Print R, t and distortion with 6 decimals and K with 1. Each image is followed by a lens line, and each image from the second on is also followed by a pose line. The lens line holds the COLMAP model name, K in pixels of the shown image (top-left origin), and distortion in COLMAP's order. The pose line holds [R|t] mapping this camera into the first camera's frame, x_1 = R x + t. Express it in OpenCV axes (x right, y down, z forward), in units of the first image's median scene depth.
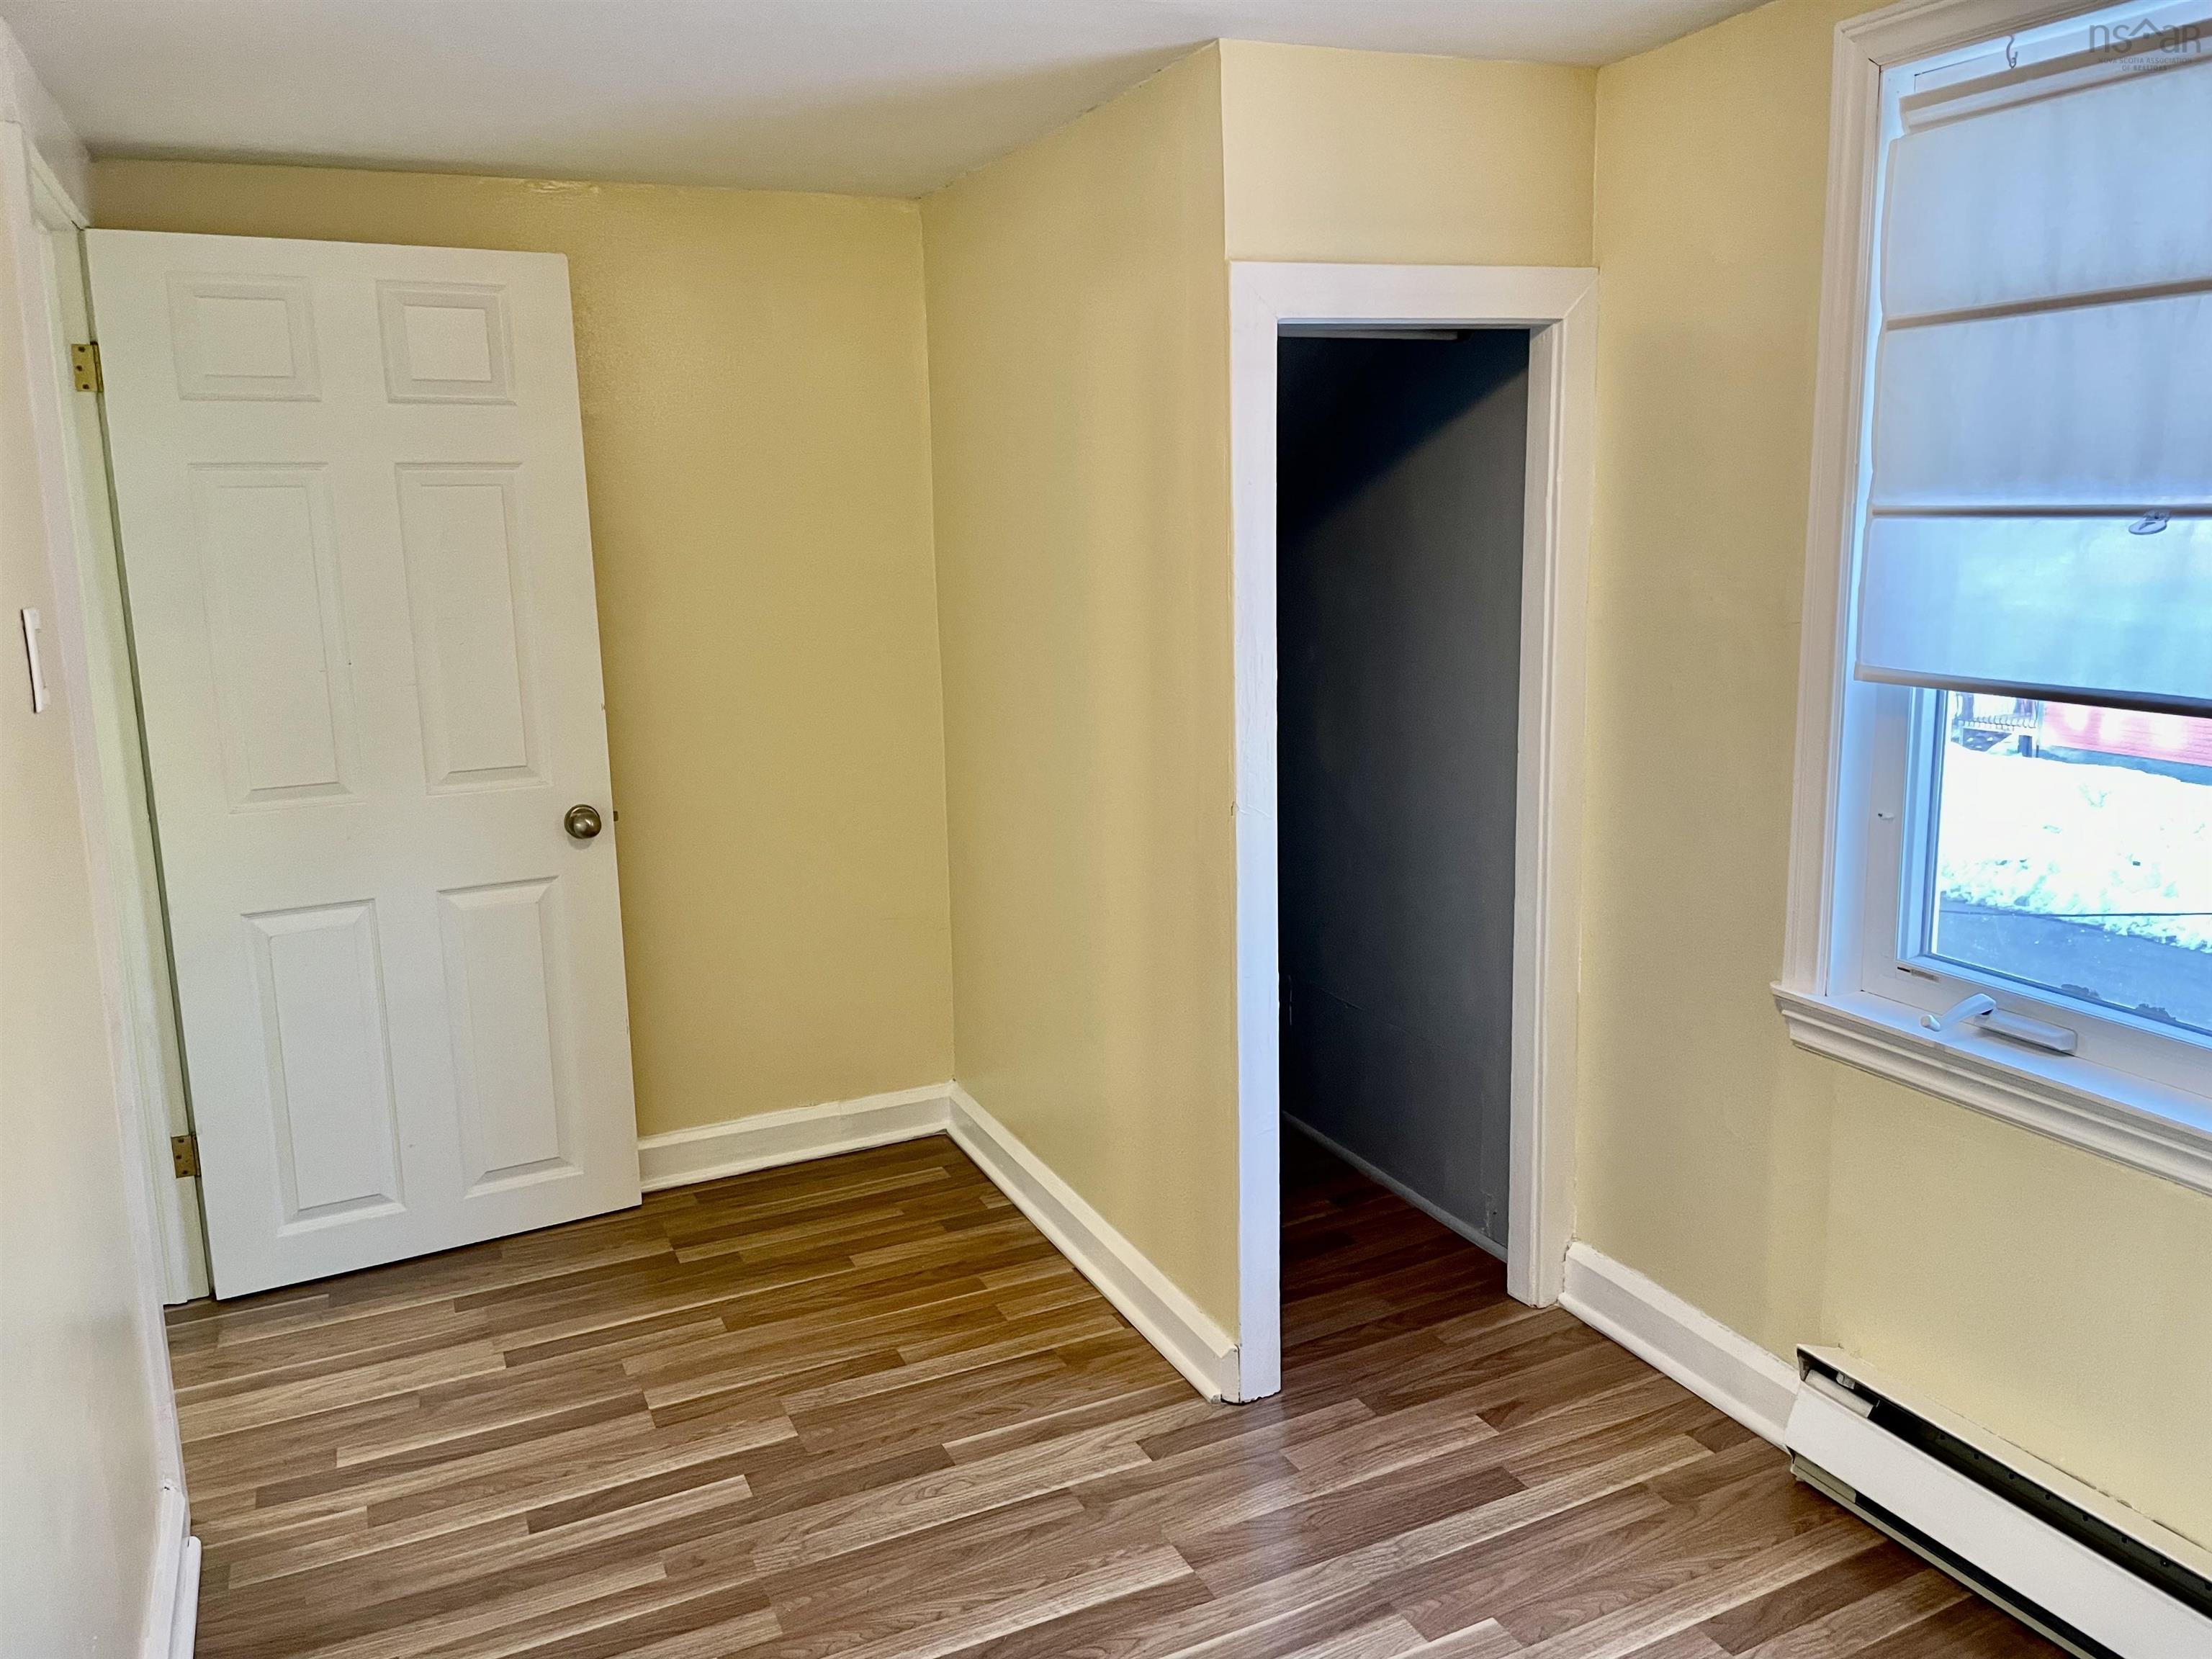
lens RADIAL K [[1672.9, 0, 1116.7], [0, 1672.9, 813.7], [0, 0, 1]] dist [0.111715, -0.148869]
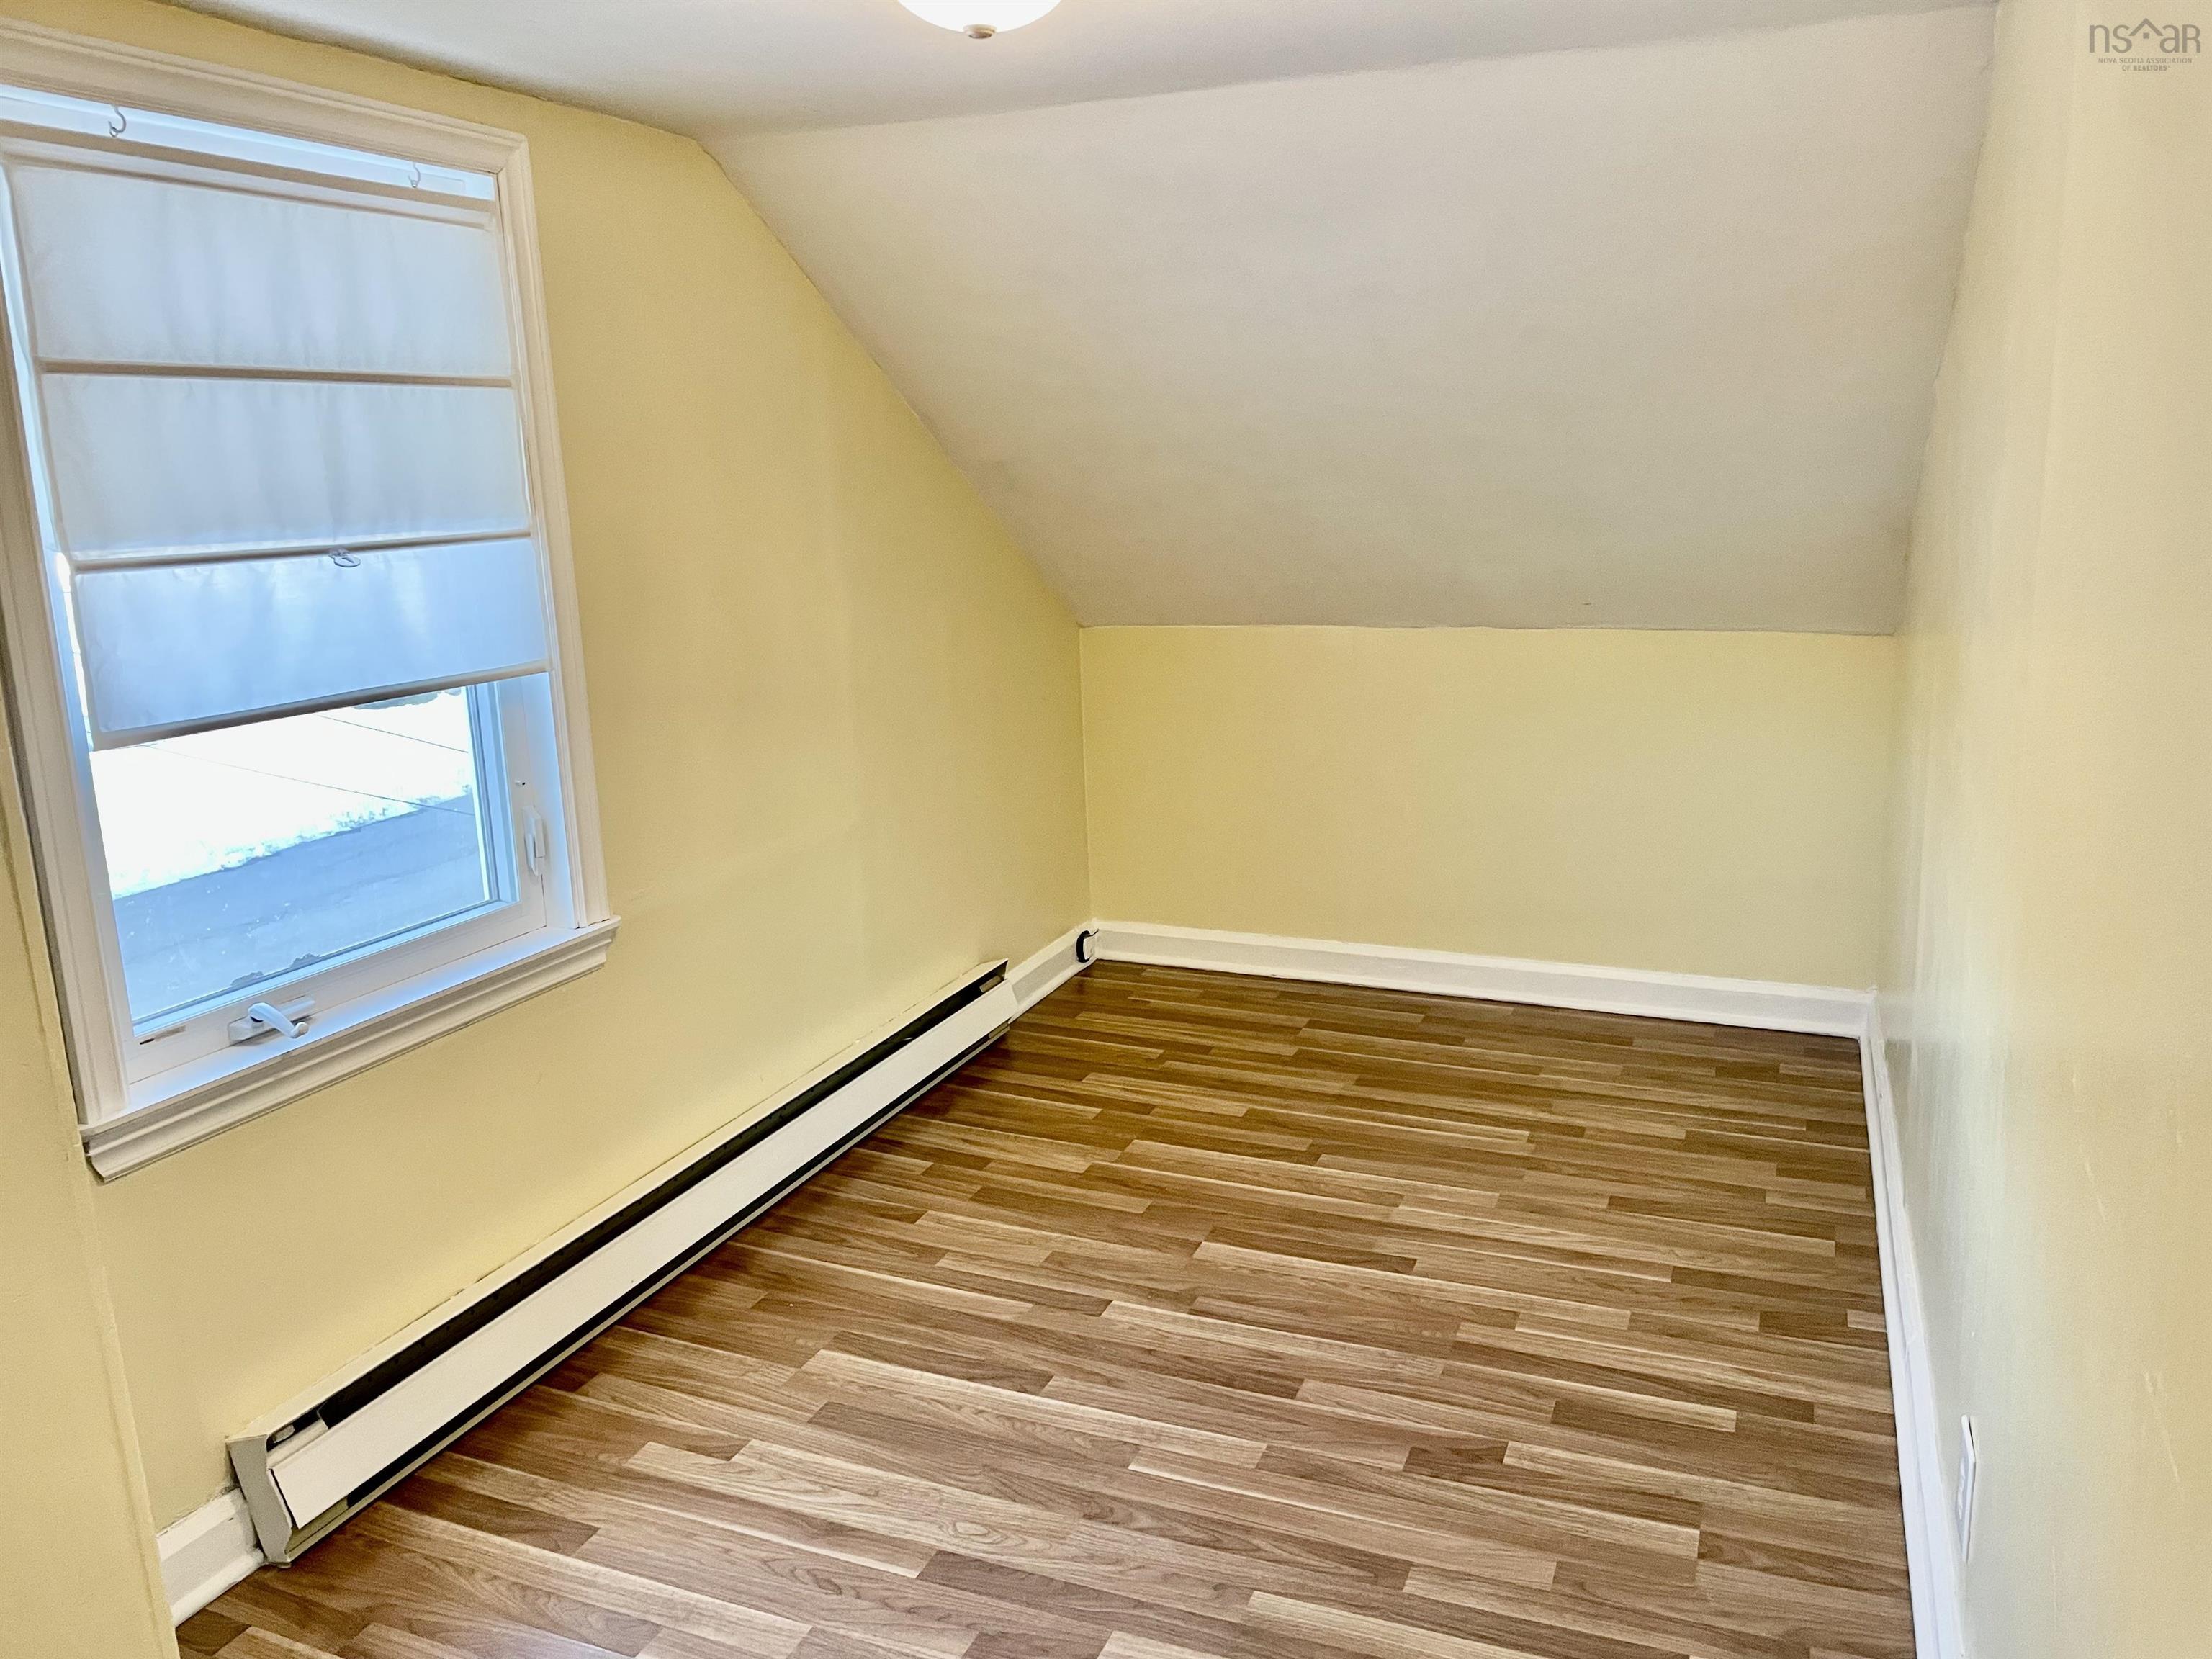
lens RADIAL K [[1691.5, 0, 1058.1], [0, 1691.5, 825.0], [0, 0, 1]] dist [-0.029280, -0.000527]
pose [[-0.668338, -0.104791, 0.736439, -0.629938], [0.185637, 0.935206, 0.301545, -0.237293], [-0.720321, 0.338245, -0.605580, 1.300911]]
